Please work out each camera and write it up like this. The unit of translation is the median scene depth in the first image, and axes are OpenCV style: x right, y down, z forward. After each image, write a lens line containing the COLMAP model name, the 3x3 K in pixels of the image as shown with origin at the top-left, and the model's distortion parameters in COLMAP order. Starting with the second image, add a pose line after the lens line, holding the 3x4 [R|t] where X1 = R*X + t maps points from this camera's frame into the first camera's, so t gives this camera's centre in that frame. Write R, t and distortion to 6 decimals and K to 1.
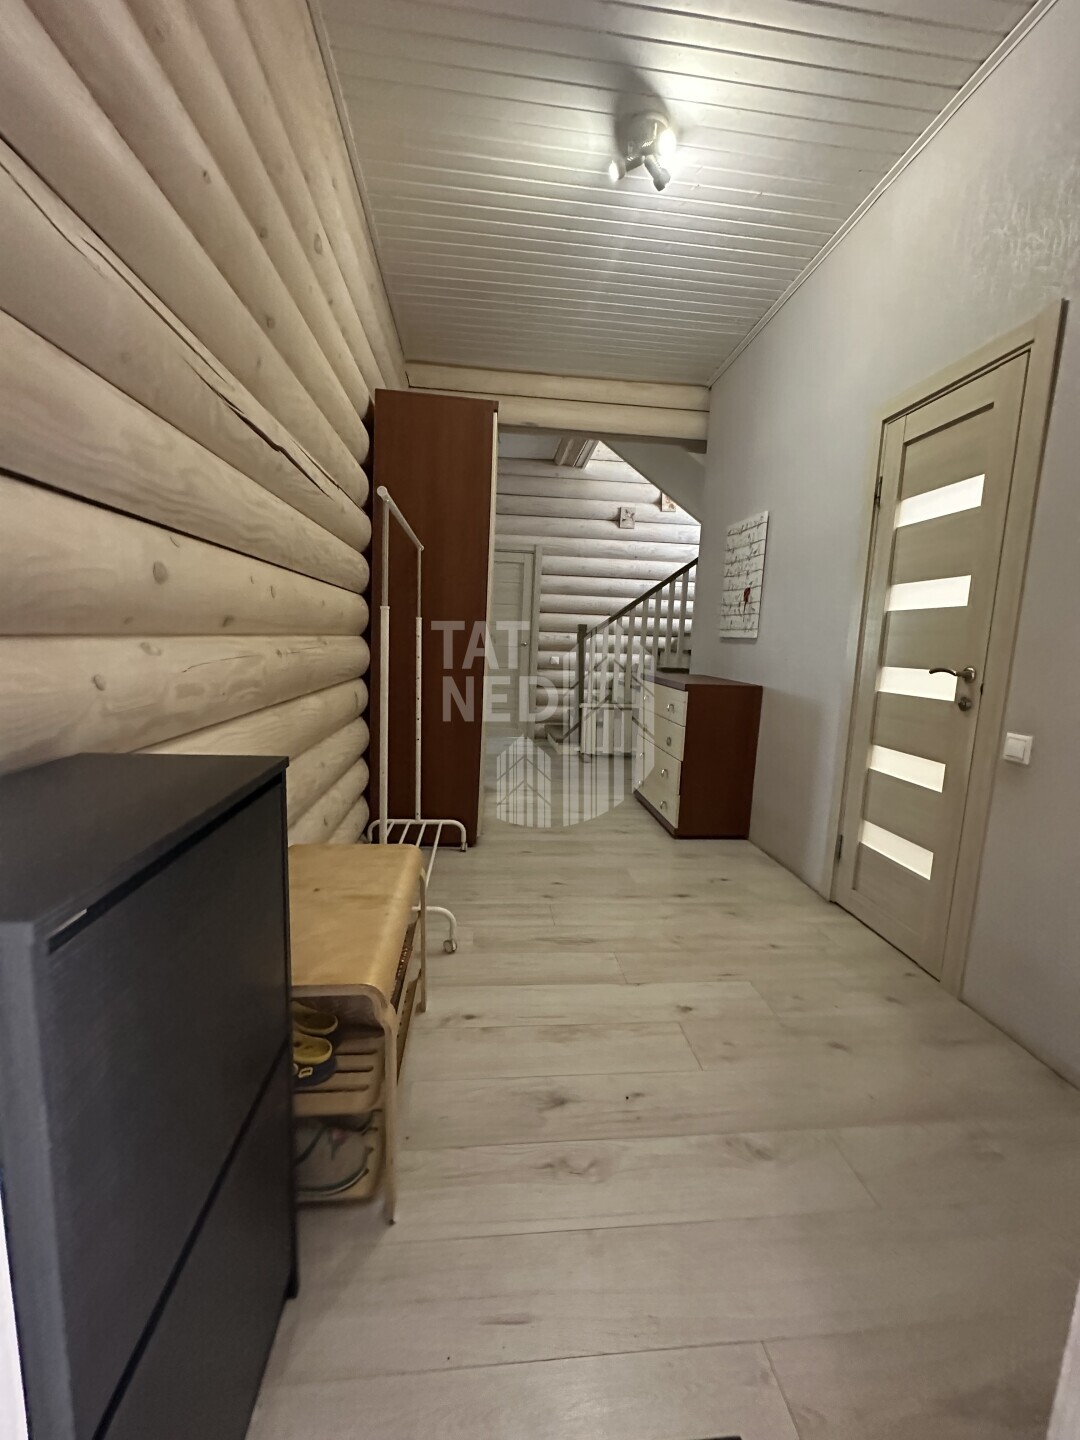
lens RADIAL K [[573.8, 0, 540.5], [0, 573.8, 712.2], [0, 0, 1]] dist [-0.003594, 0.000971]
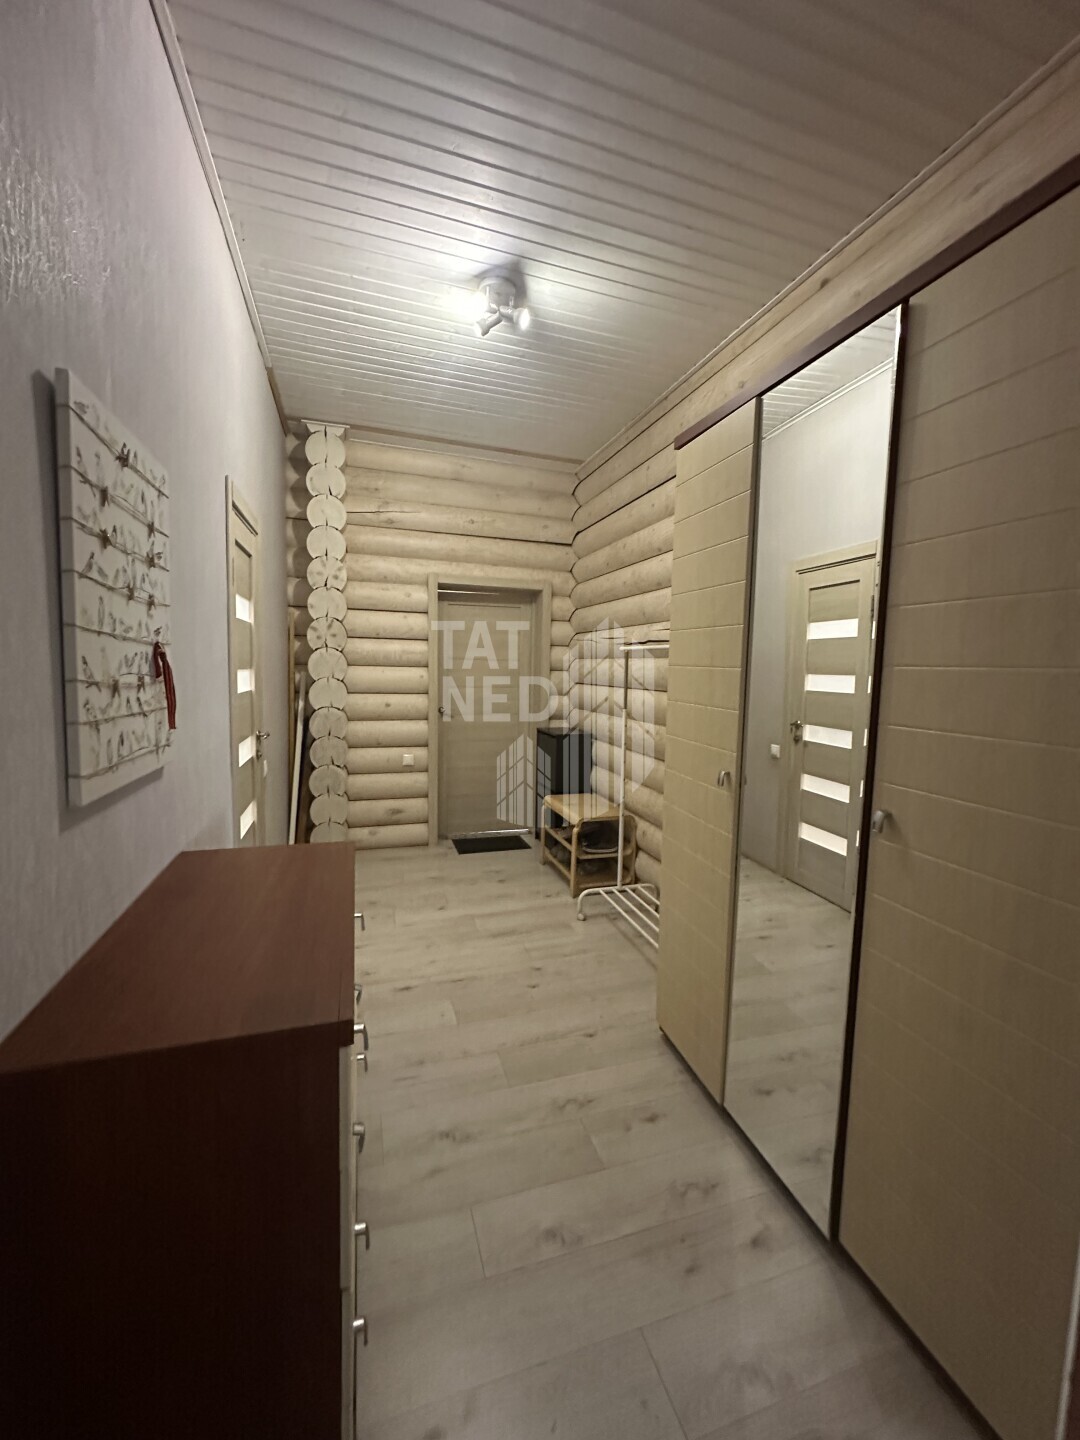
lens RADIAL K [[573.8, 0, 542.9], [0, 573.8, 720.1], [0, 0, 1]] dist [-0.003594, 0.000971]
pose [[-0.975697, -0.041676, -0.215124, 0.184652], [-0.087357, 0.974338, 0.207447, -0.262889], [0.200958, 0.221198, -0.954300, 1.400416]]
